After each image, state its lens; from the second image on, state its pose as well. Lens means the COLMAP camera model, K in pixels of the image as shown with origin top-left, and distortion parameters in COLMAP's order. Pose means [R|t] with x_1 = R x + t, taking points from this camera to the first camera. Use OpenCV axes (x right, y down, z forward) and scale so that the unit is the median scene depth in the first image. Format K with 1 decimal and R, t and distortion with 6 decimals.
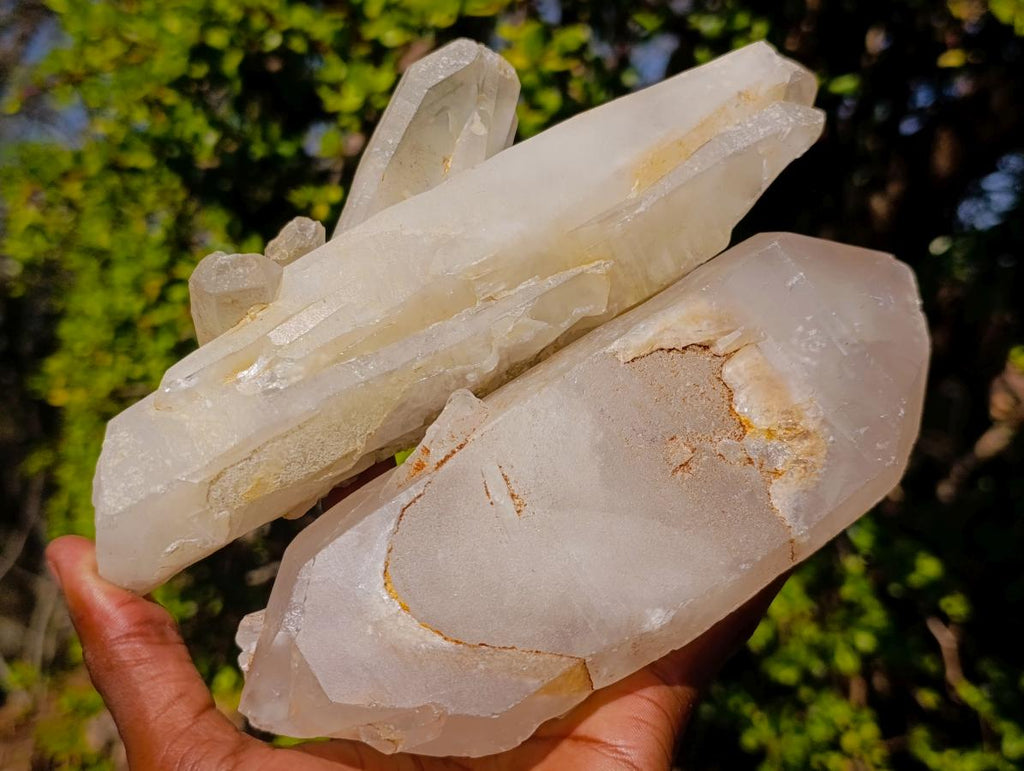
lens RADIAL K [[1427.2, 0, 510.2], [0, 1427.2, 368.7], [0, 0, 1]] dist [0.330503, -1.618297]
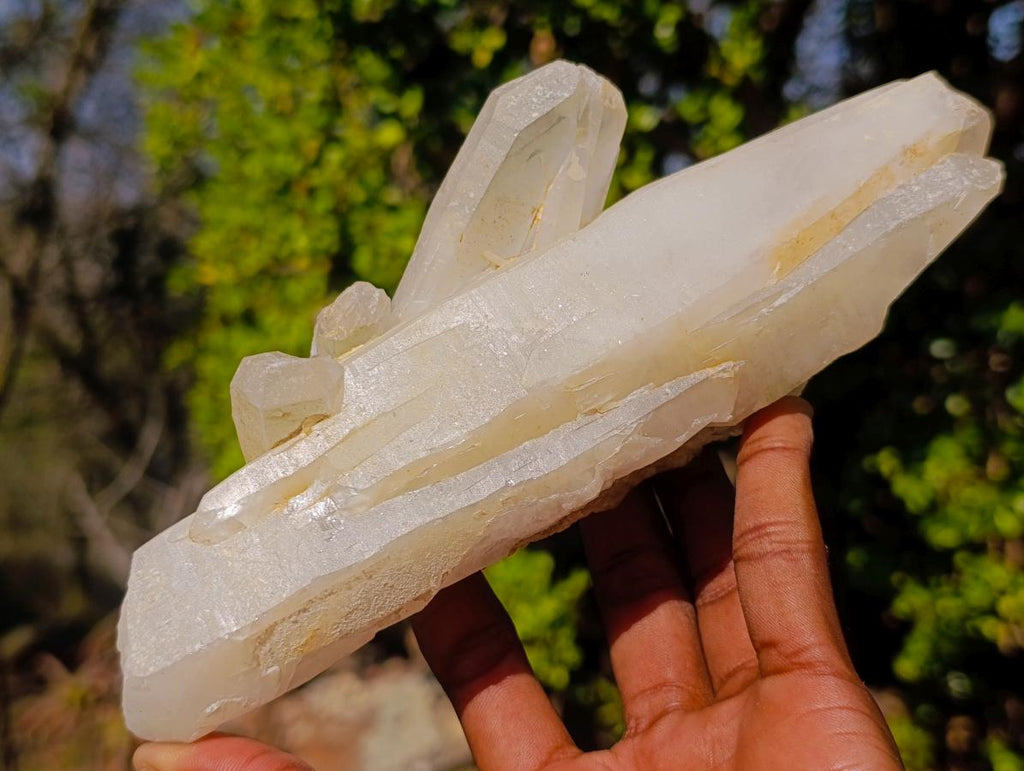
lens RADIAL K [[1427.2, 0, 510.2], [0, 1427.2, 368.7], [0, 0, 1]] dist [0.330503, -1.618297]
pose [[0.999736, 0.022958, 0.000056, -0.061719], [-0.022709, 0.988553, 0.149154, -0.191324], [0.003368, -0.149116, 0.988814, 0.186349]]
